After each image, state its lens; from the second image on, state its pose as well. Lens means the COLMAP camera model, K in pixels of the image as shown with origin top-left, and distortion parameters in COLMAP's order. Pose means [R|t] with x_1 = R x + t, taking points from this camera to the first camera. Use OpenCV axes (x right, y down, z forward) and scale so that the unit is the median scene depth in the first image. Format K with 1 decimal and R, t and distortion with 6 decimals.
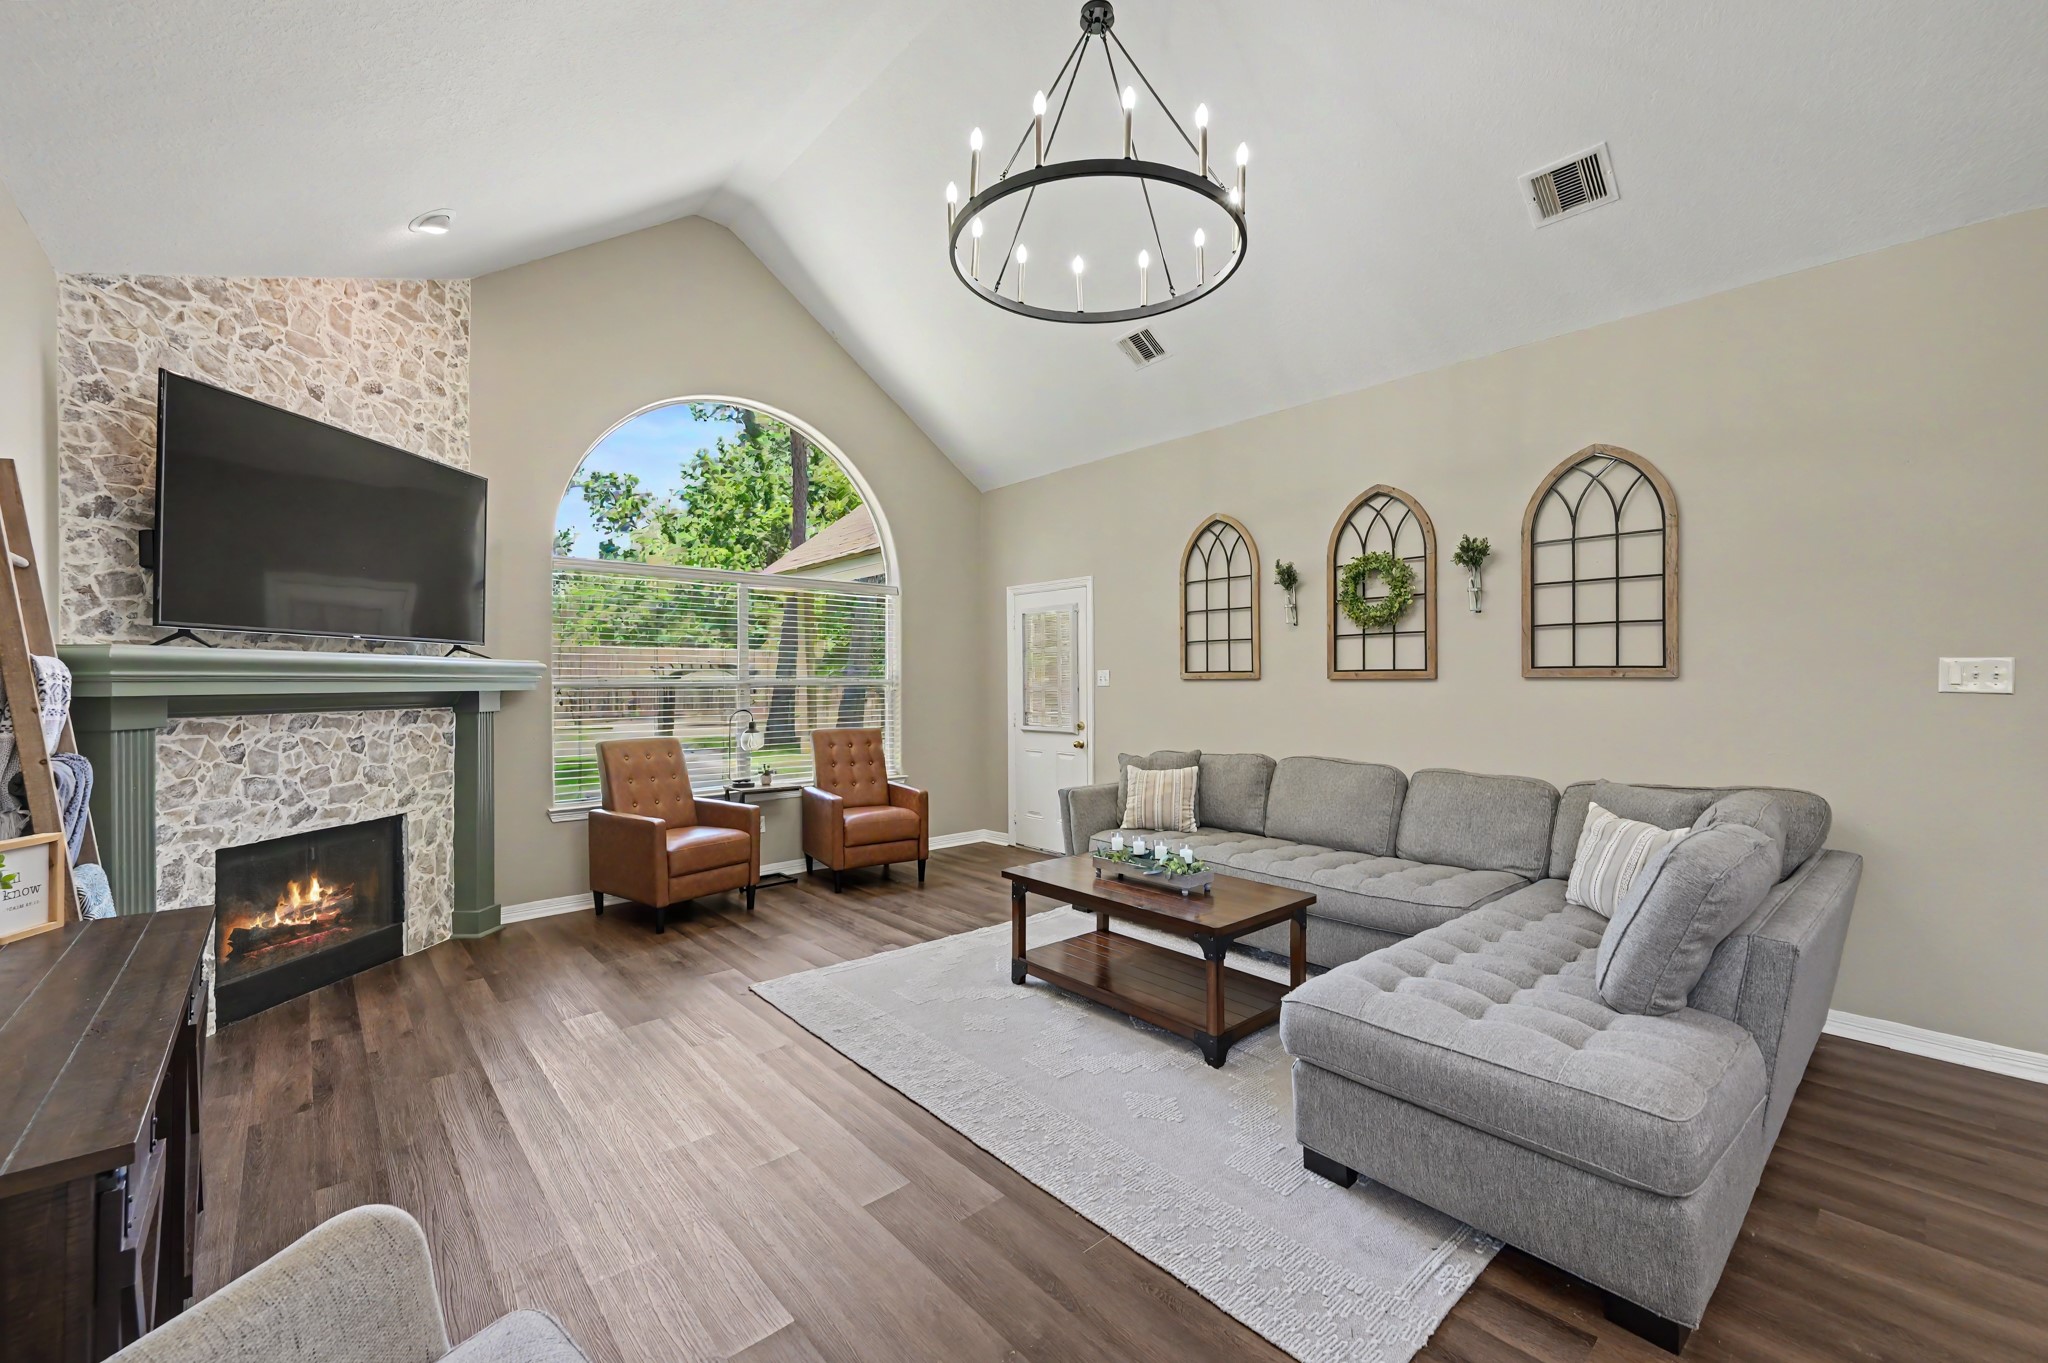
lens RADIAL K [[822.9, 0, 1024.0], [0, 822.9, 681.5], [0, 0, 1]] dist [0.000530, -0.000001]
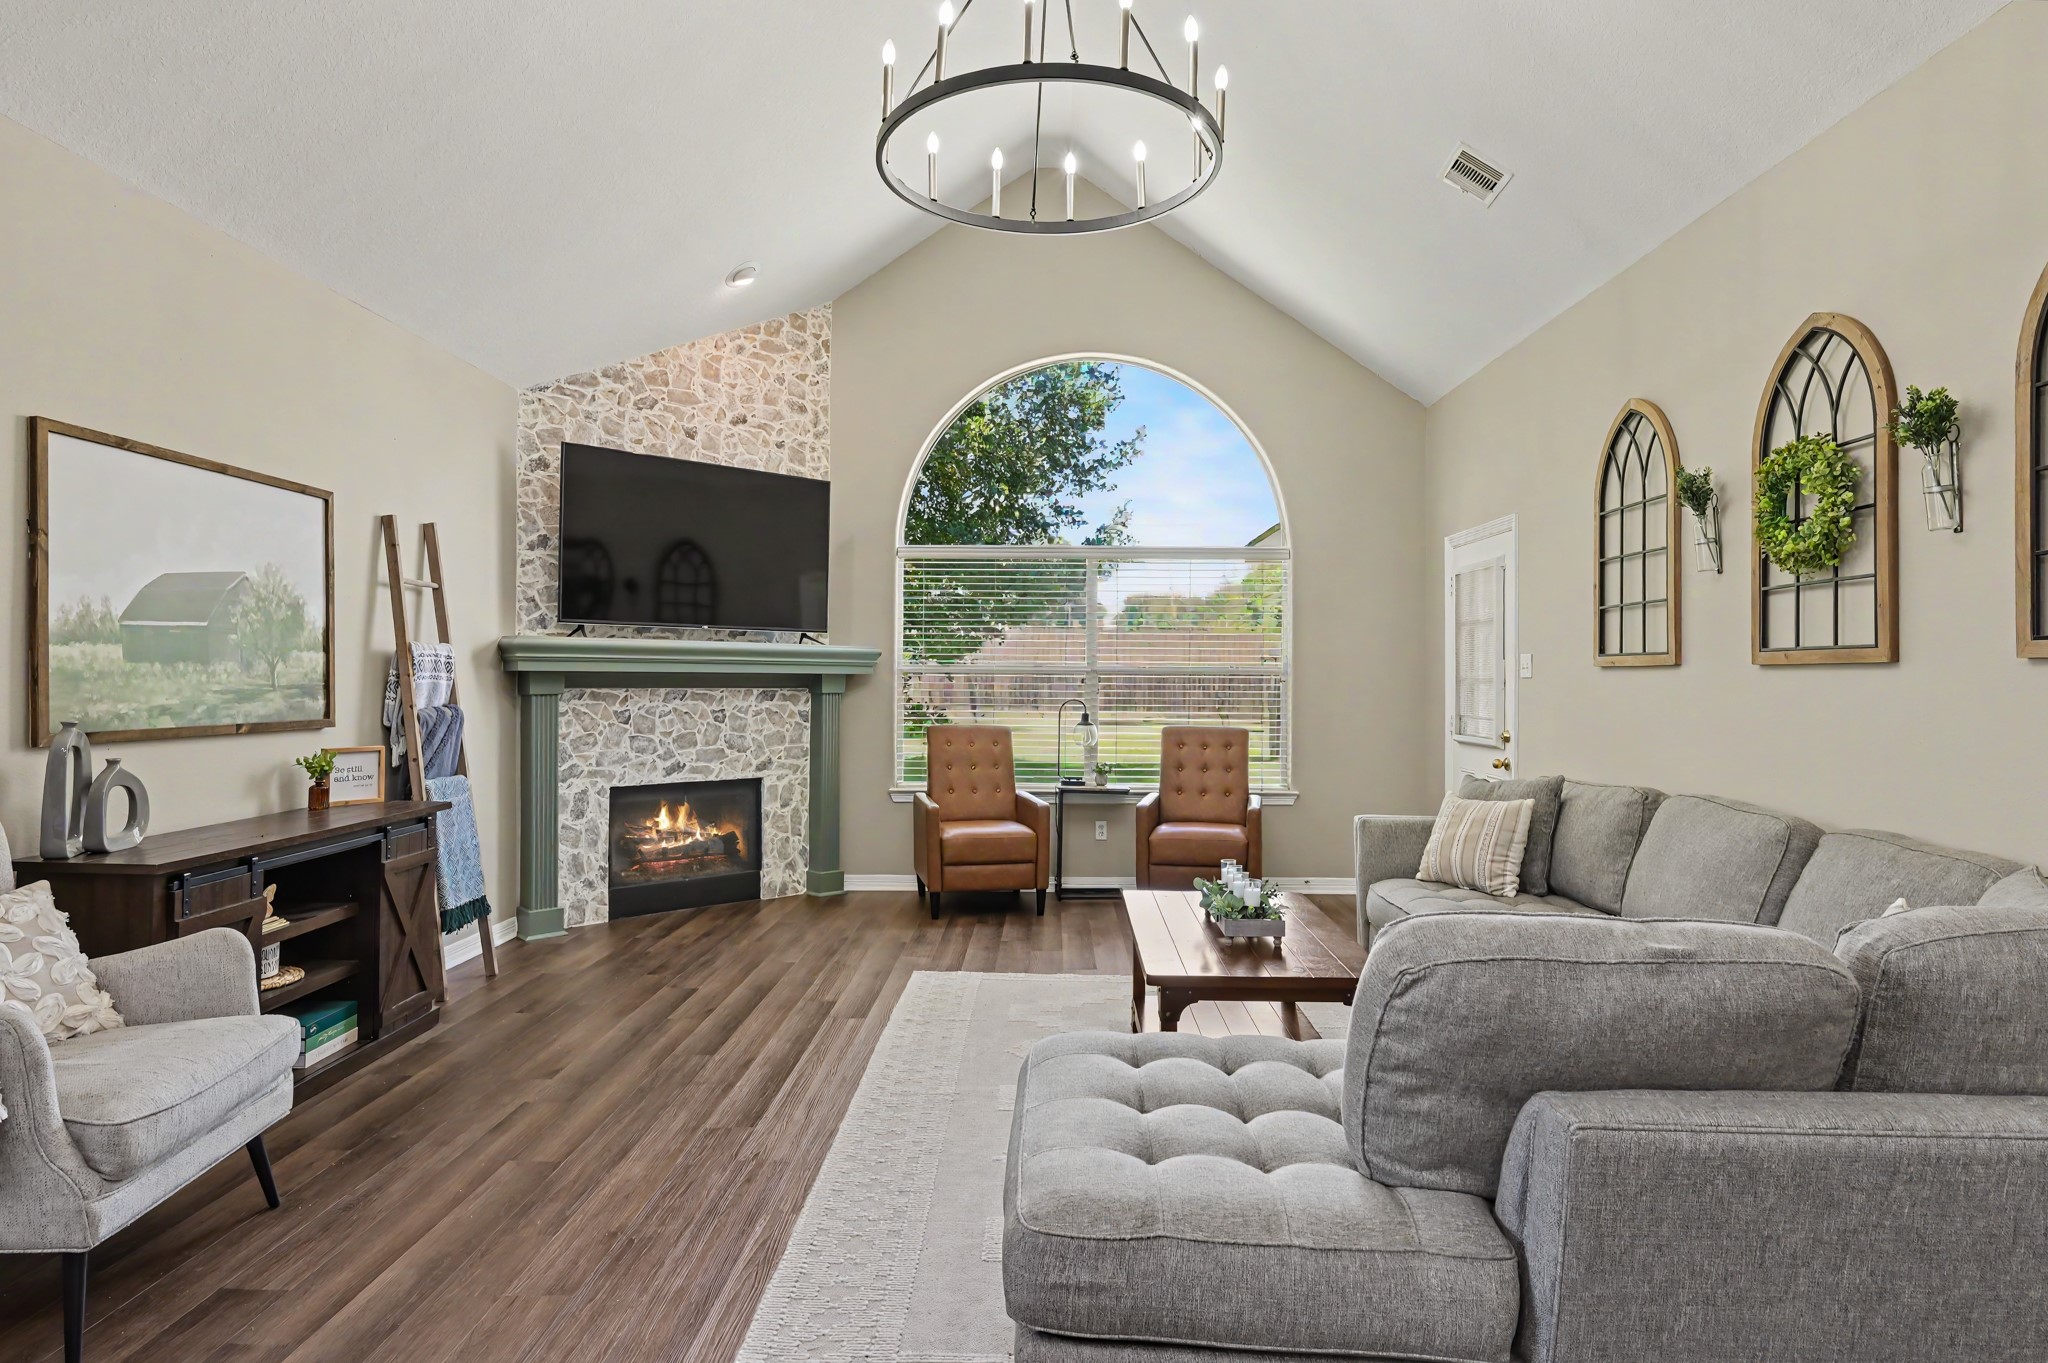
lens RADIAL K [[1104.6, 0, 1024.0], [0, 1104.6, 681.5], [0, 0, 1]] dist [-0.004823, 0.000155]
pose [[0.733886, 0.011588, -0.679174, 0.605814], [-0.010238, 0.999930, 0.005998, 0.010793], [0.679195, 0.002551, 0.733953, 0.103215]]
